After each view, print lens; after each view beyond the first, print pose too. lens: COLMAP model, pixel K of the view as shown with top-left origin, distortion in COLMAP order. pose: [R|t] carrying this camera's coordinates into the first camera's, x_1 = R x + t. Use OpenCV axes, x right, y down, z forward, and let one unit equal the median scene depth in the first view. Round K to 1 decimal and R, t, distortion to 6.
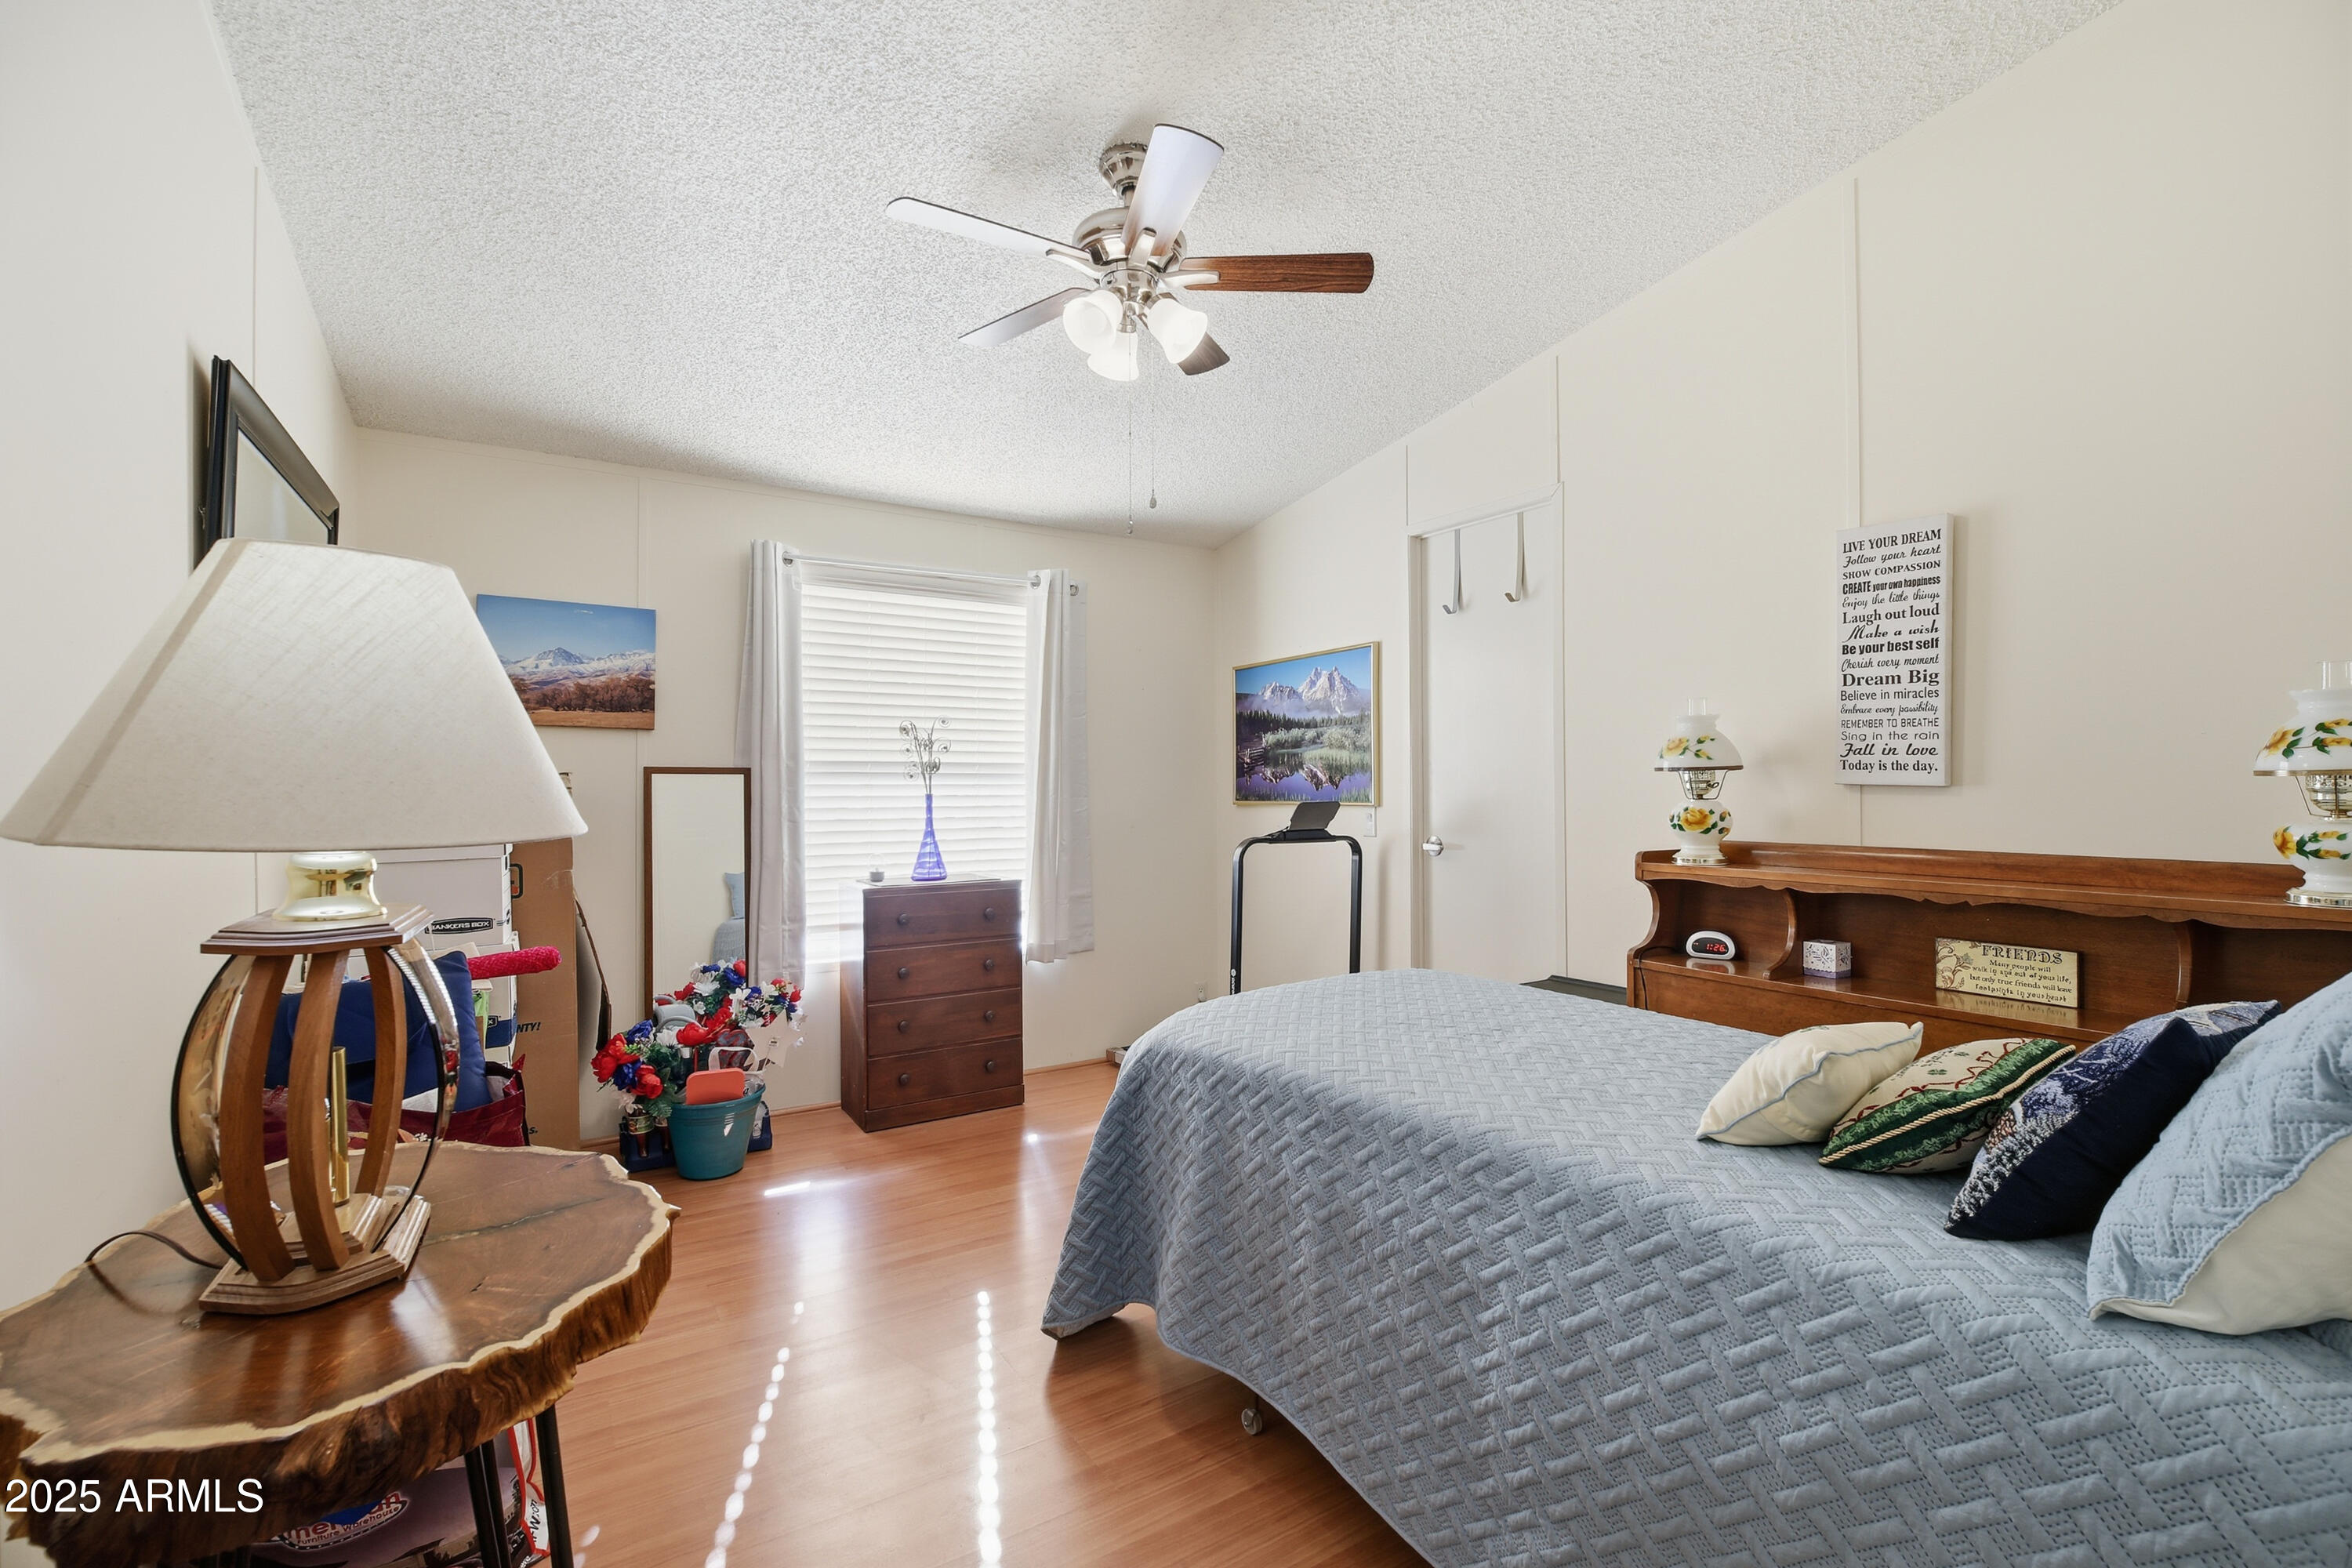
lens RADIAL K [[1056.2, 0, 1176.0], [0, 1056.2, 786.0], [0, 0, 1]] dist [-0.008220, -0.003595]
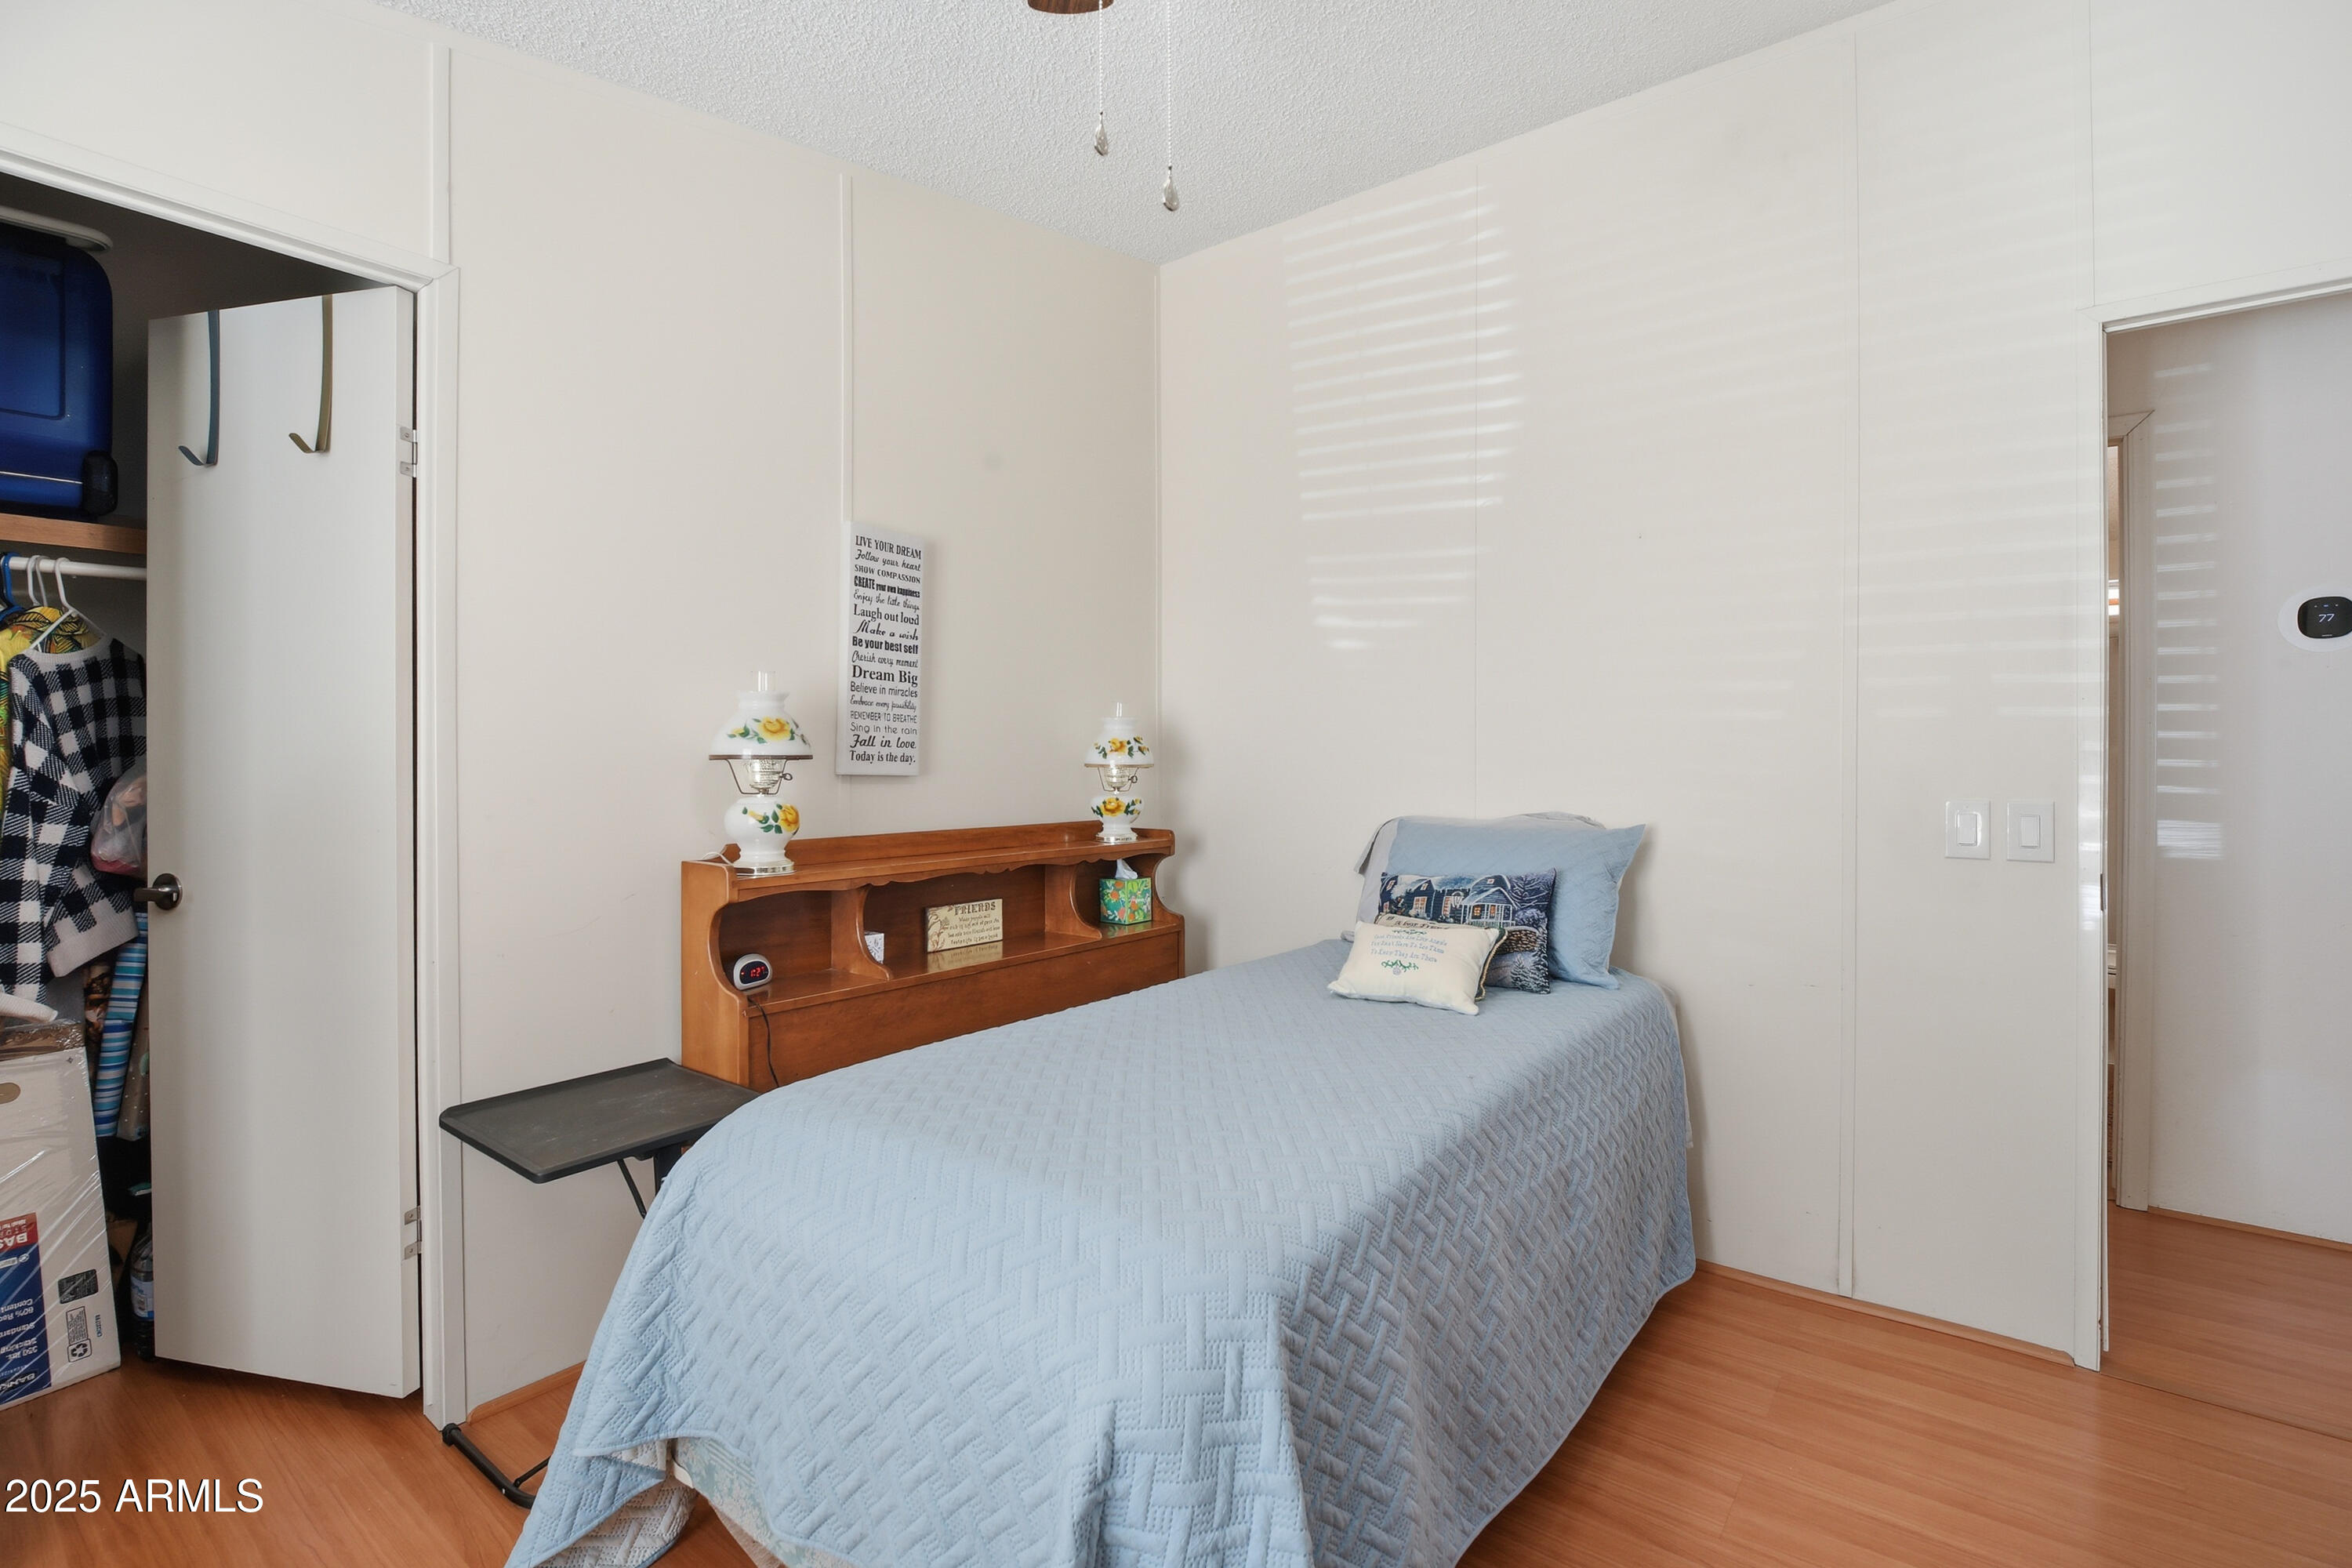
lens RADIAL K [[1056.2, 0, 1175.0], [0, 1056.2, 767.3], [0, 0, 1]] dist [-0.008220, -0.003595]
pose [[-0.328849, -0.000010, 0.944382, -0.430761], [0.001953, 0.999998, 0.000691, -0.009178], [-0.944380, 0.002072, -0.328848, 1.077553]]
